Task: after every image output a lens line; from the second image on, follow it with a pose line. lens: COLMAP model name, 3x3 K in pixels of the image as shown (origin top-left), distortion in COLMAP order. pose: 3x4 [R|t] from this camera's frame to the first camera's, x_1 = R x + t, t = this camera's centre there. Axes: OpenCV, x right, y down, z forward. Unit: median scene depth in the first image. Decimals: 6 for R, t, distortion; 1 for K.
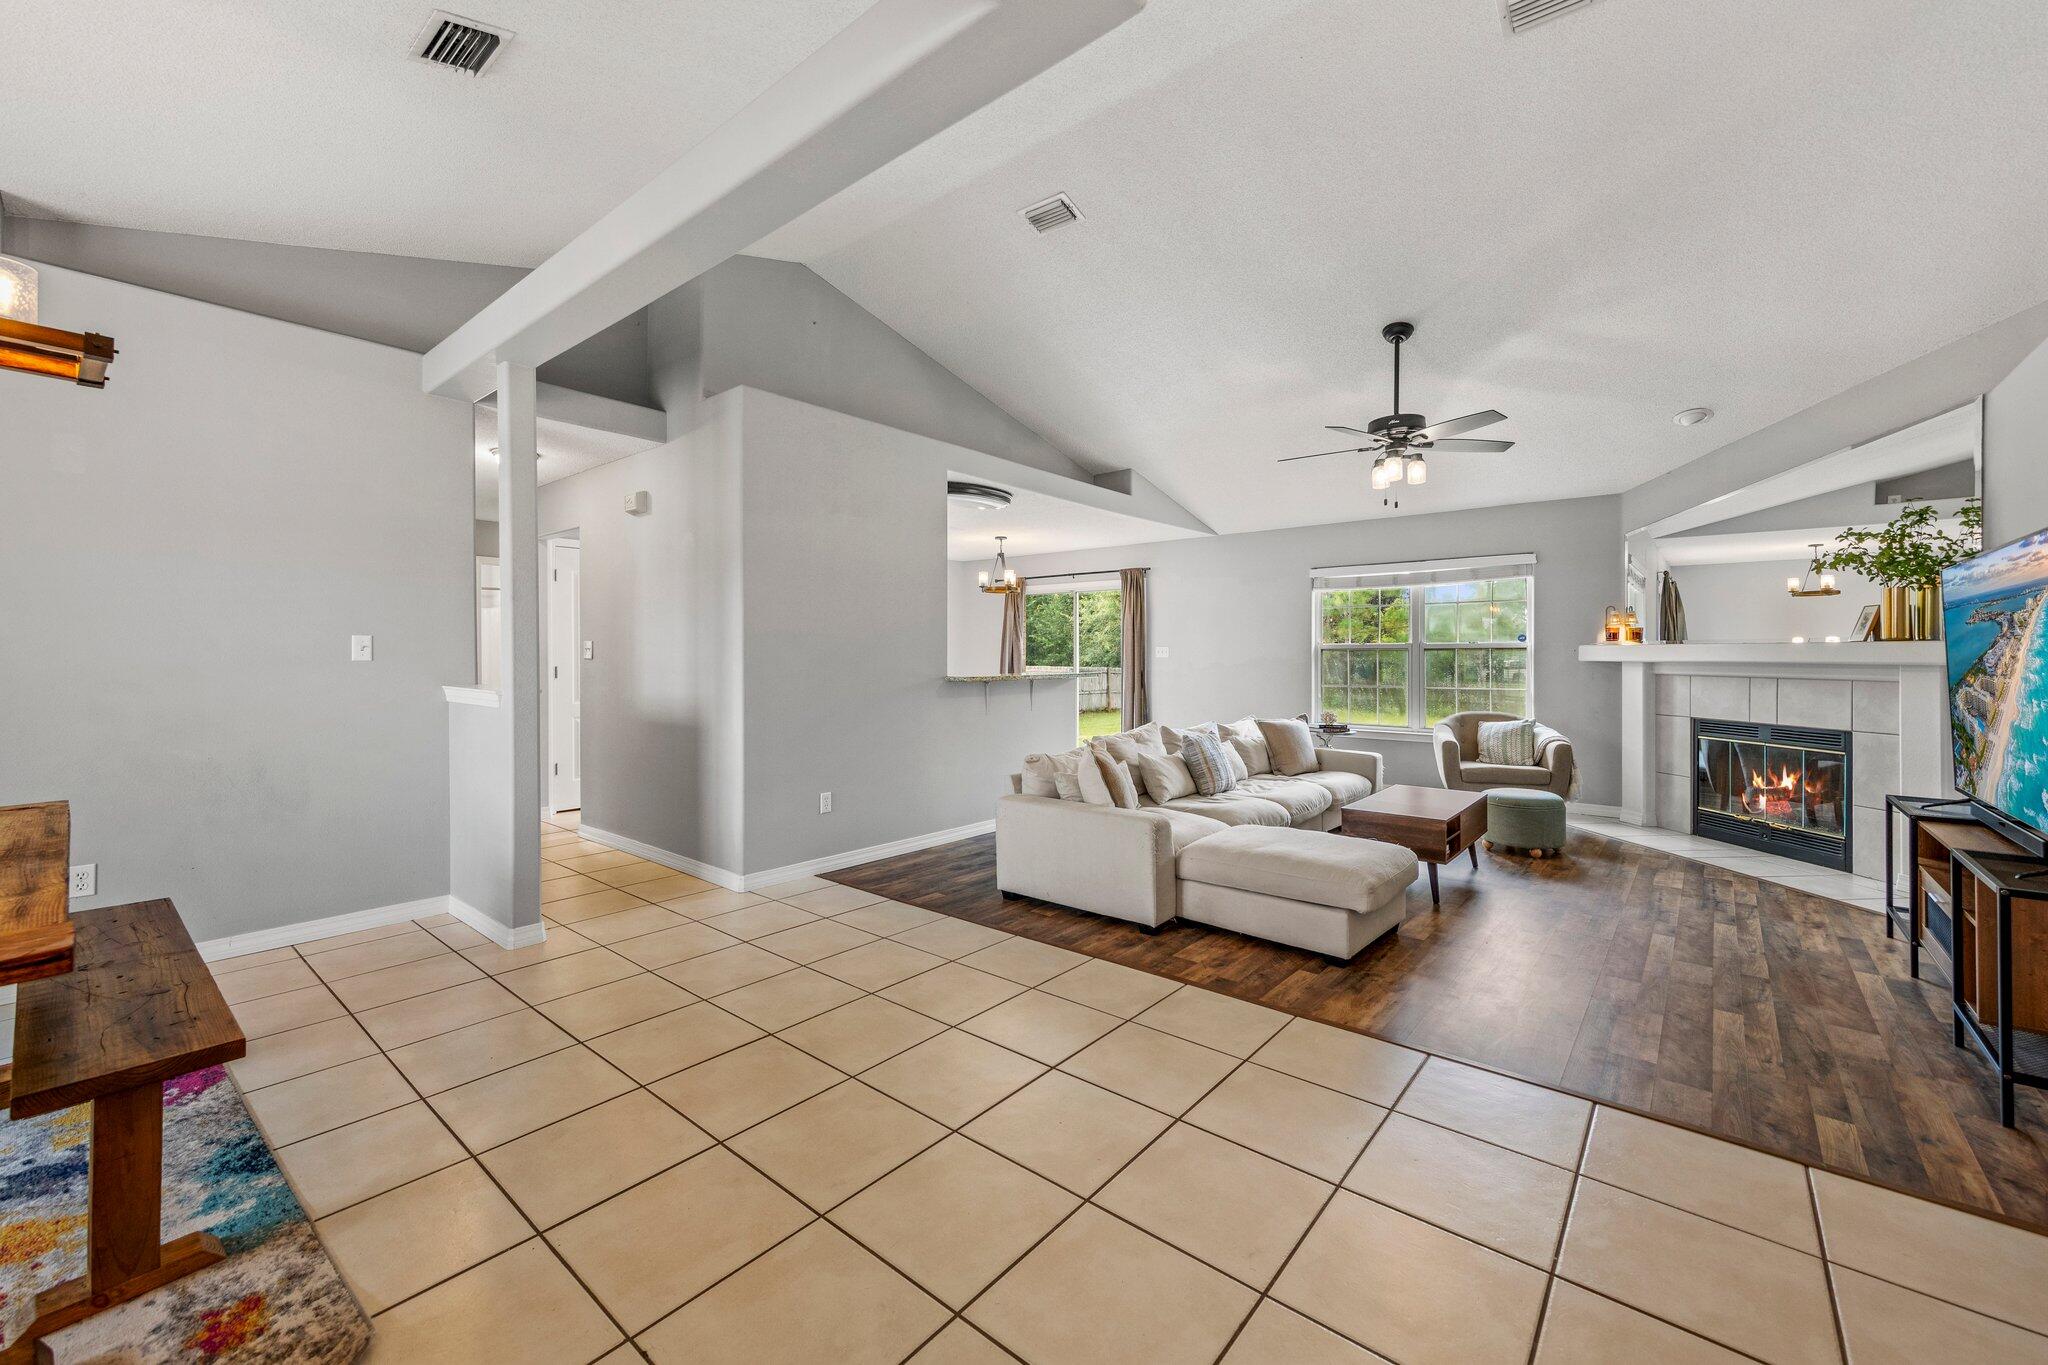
lens RADIAL K [[814.2, 0, 1016.8], [0, 814.2, 659.2], [0, 0, 1]] dist [0.007818, -0.000252]
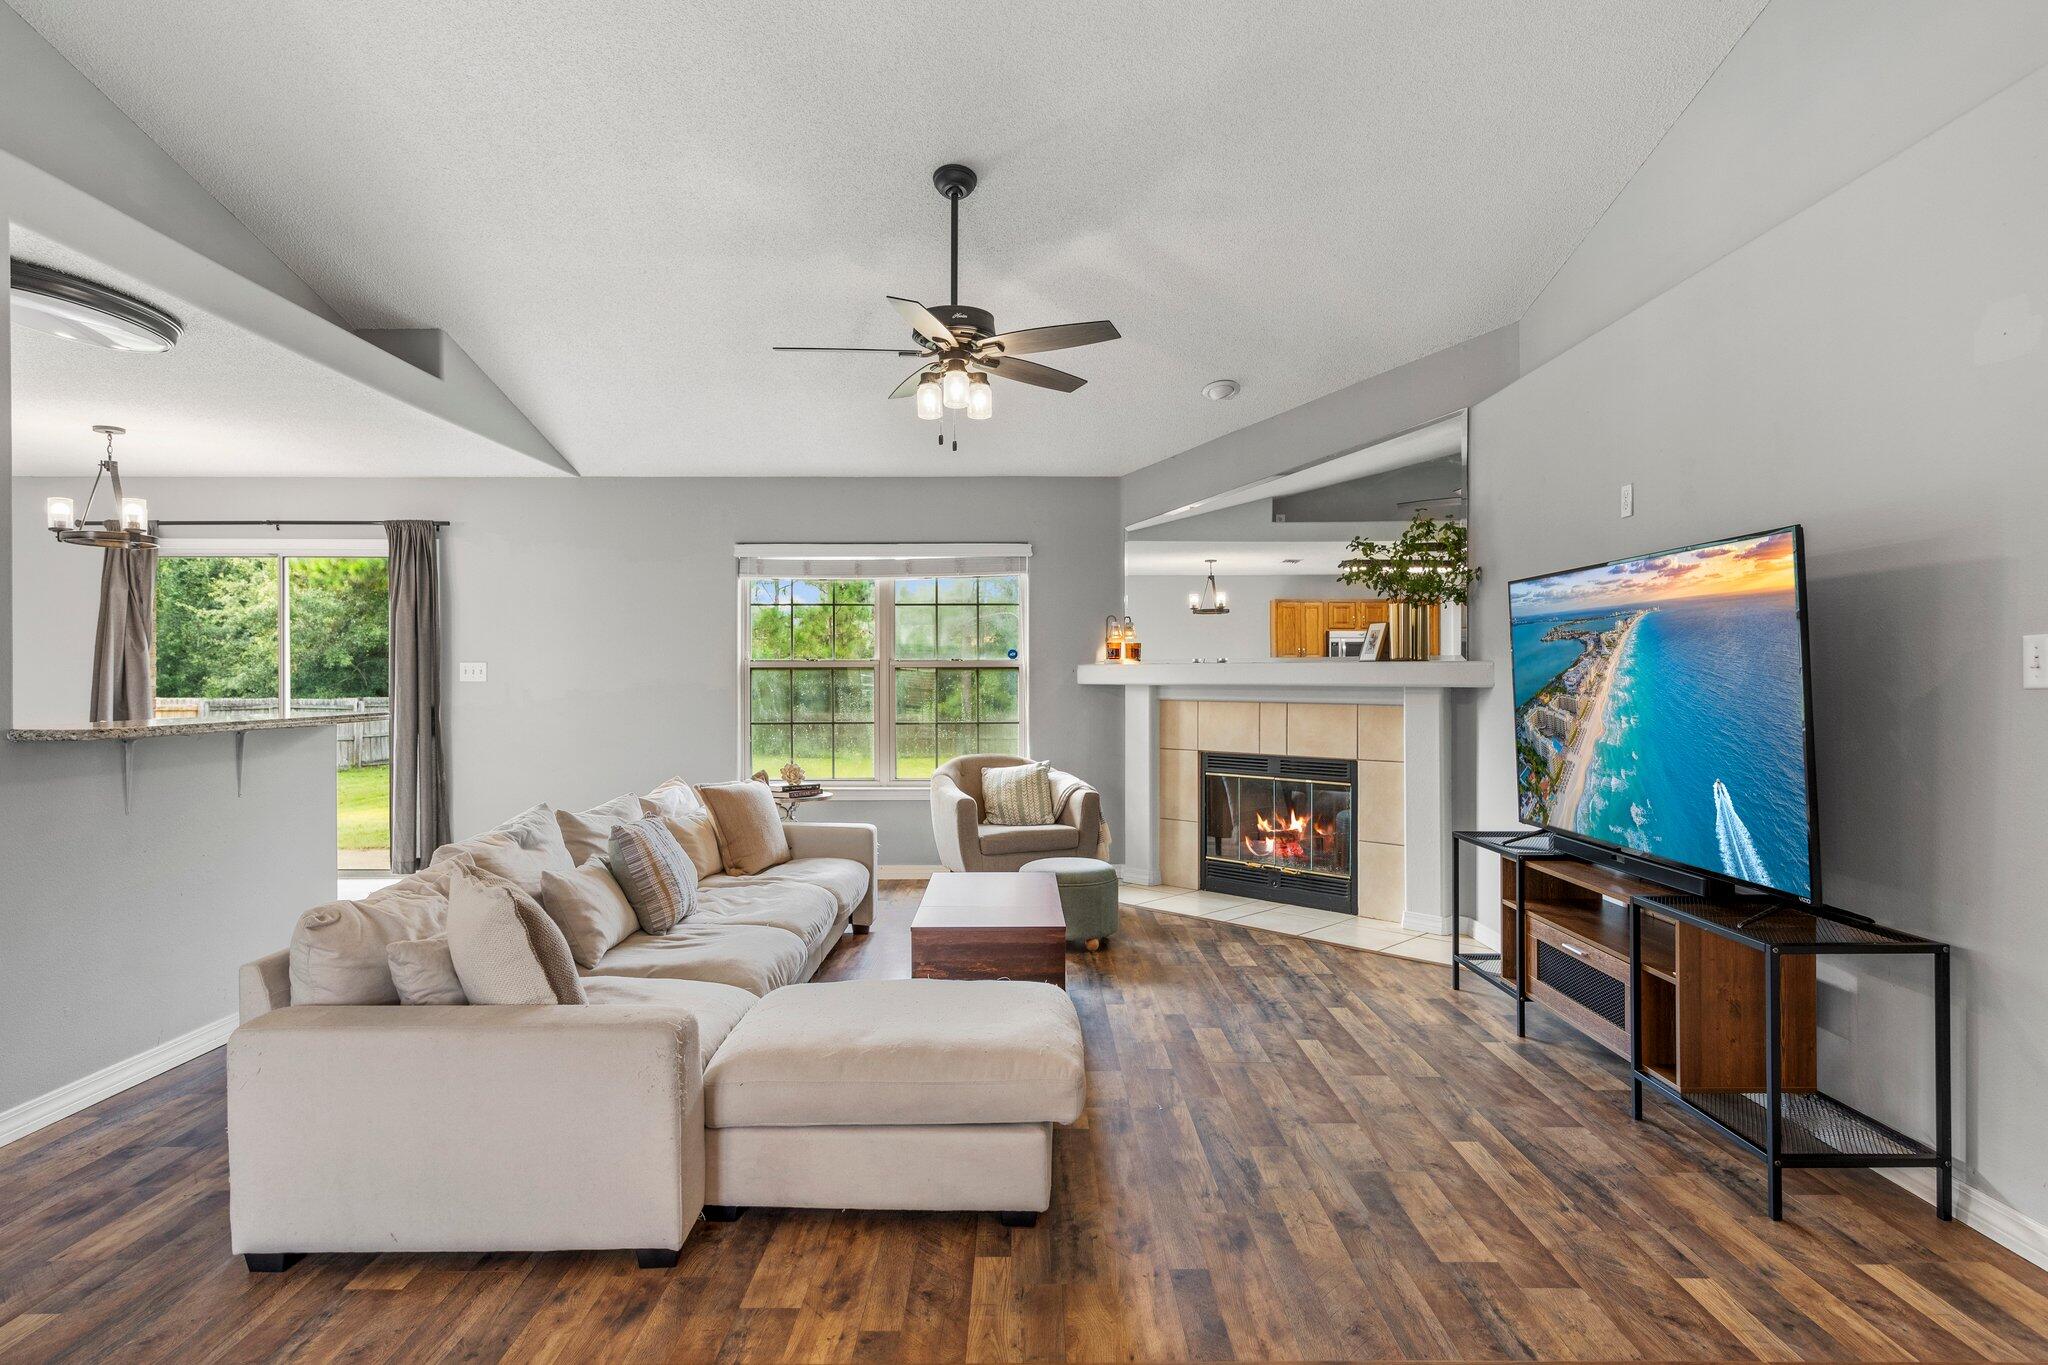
lens RADIAL K [[1130.4, 0, 1022.1], [0, 1130.4, 680.9], [0, 0, 1]] dist [0.007266, 0.000624]
pose [[0.760734, -0.003488, 0.649055, -0.079698], [0.004502, 0.999990, 0.000097, -0.001579], [-0.649049, 0.002848, 0.760742, 0.275073]]
